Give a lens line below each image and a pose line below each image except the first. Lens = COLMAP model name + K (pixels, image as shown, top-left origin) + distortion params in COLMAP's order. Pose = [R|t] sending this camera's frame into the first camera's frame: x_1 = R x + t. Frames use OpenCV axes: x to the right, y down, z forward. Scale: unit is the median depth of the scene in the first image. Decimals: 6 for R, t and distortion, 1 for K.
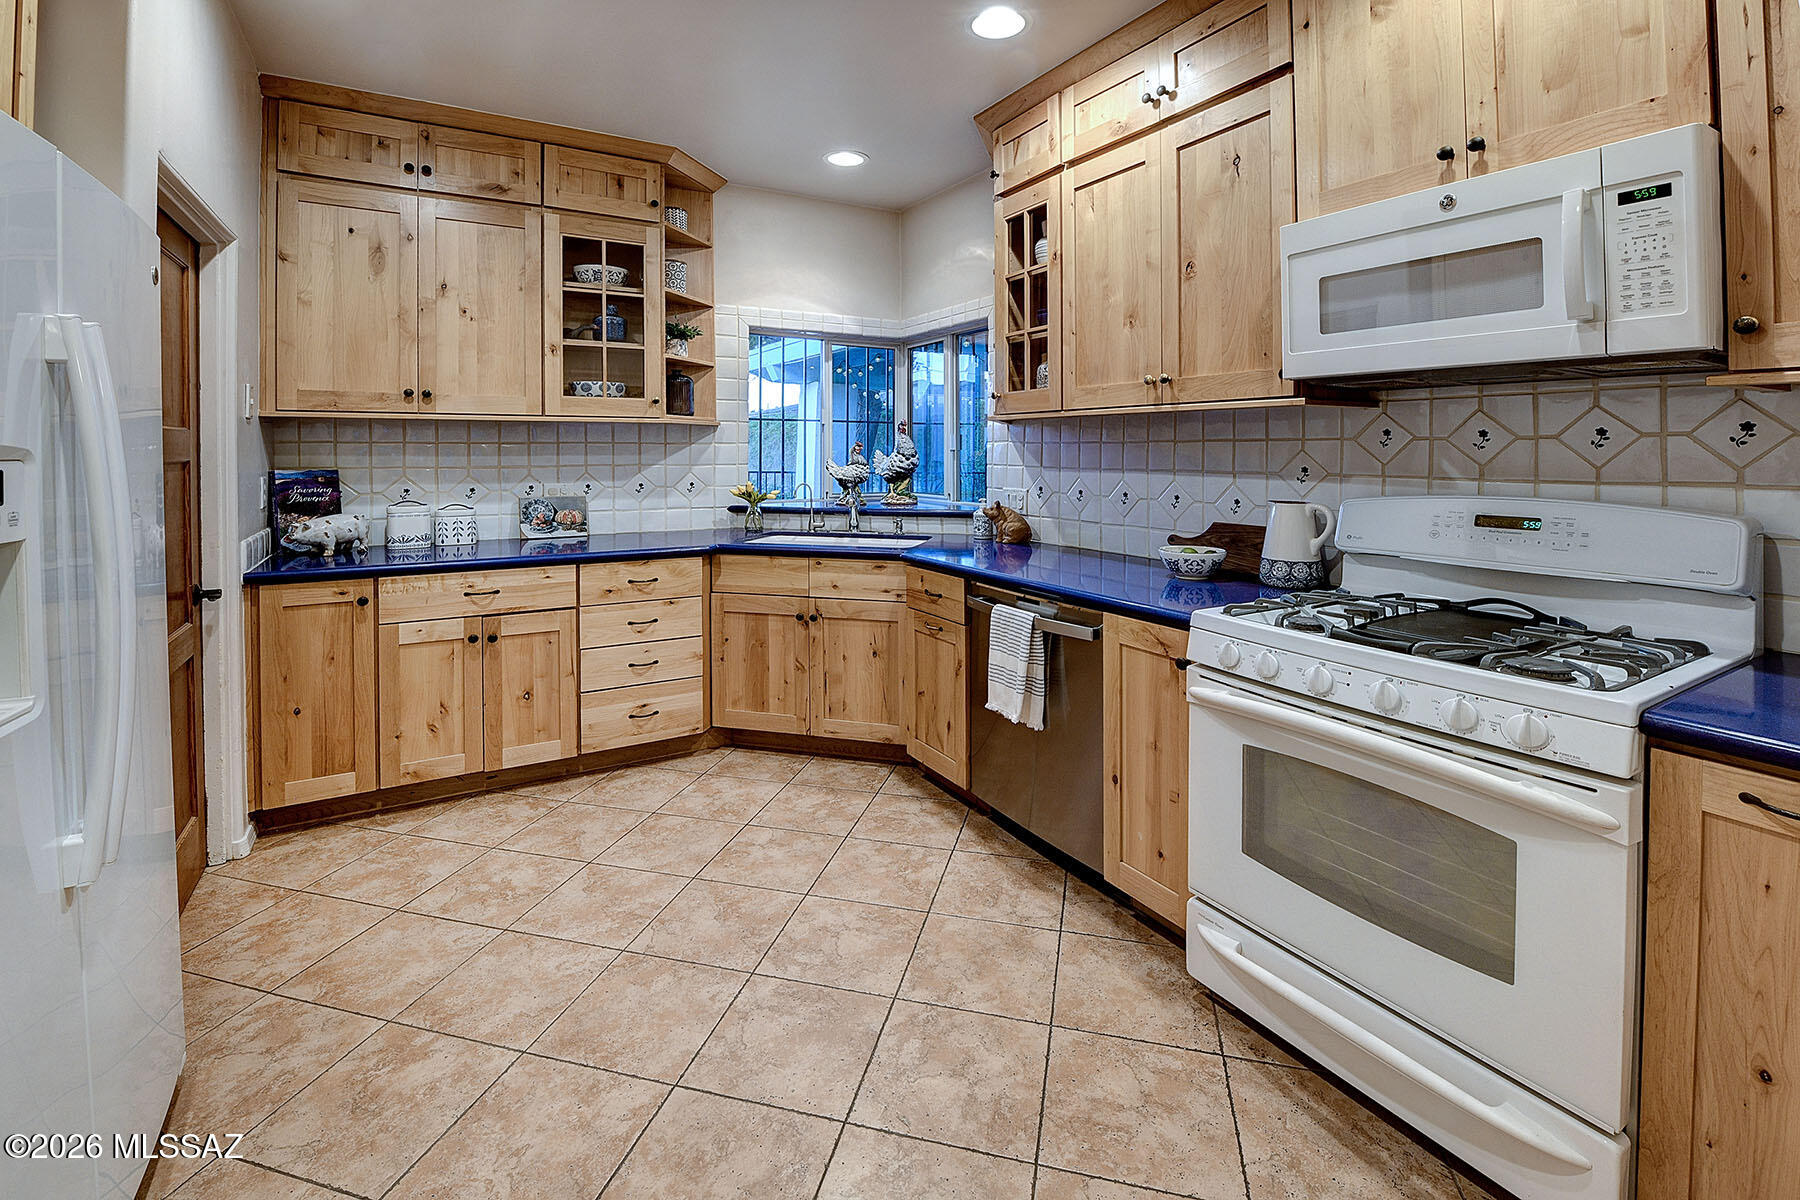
lens RADIAL K [[790.6, 0, 898.0], [0, 790.6, 448.1], [0, 0, 1]] dist [-0.013901, -0.000226]
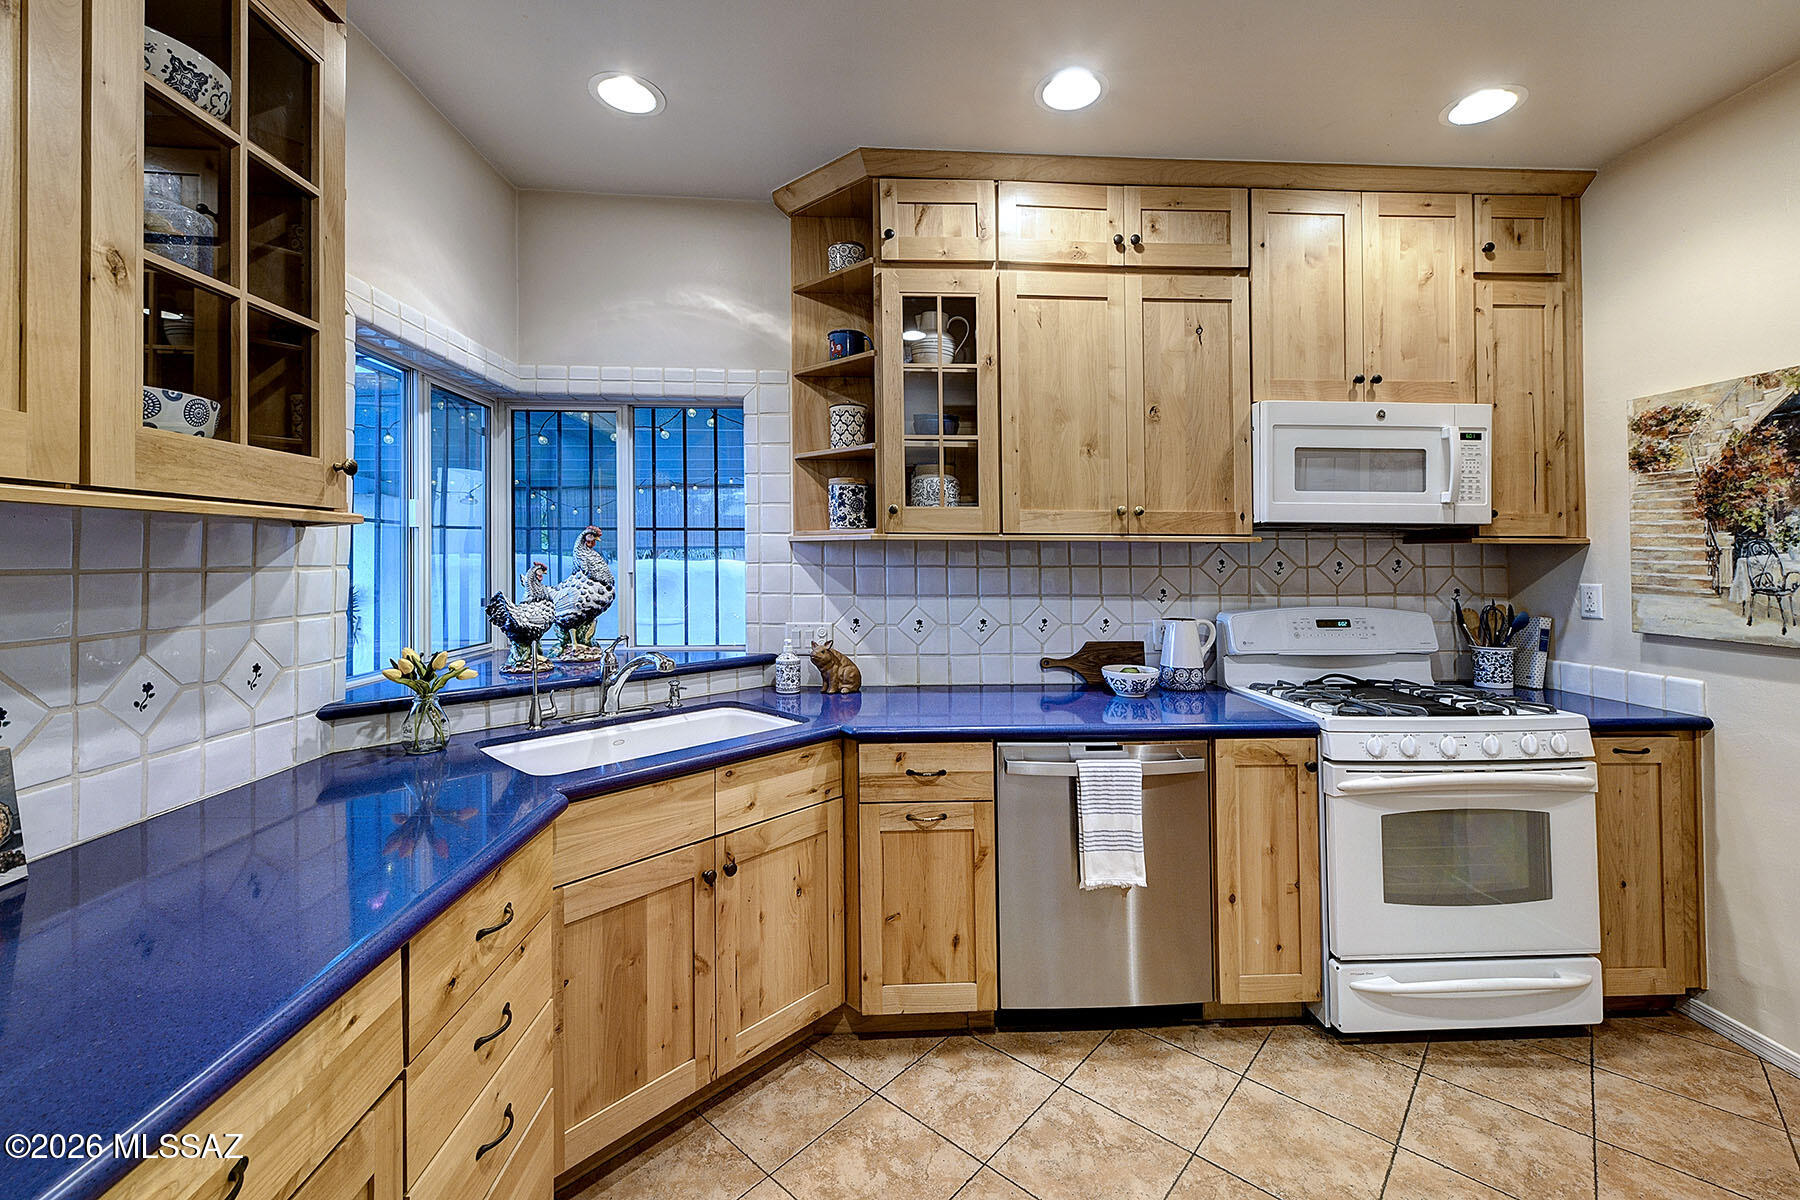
lens RADIAL K [[799.2, 0, 925.0], [0, 799.2, 537.3], [0, 0, 1]] dist [0.009976, -0.003141]
pose [[0.440192, 0.024739, 0.897563, -0.821493], [-0.006315, 0.999681, -0.024457, -0.025515], [-0.897881, 0.005098, 0.440208, 0.854015]]
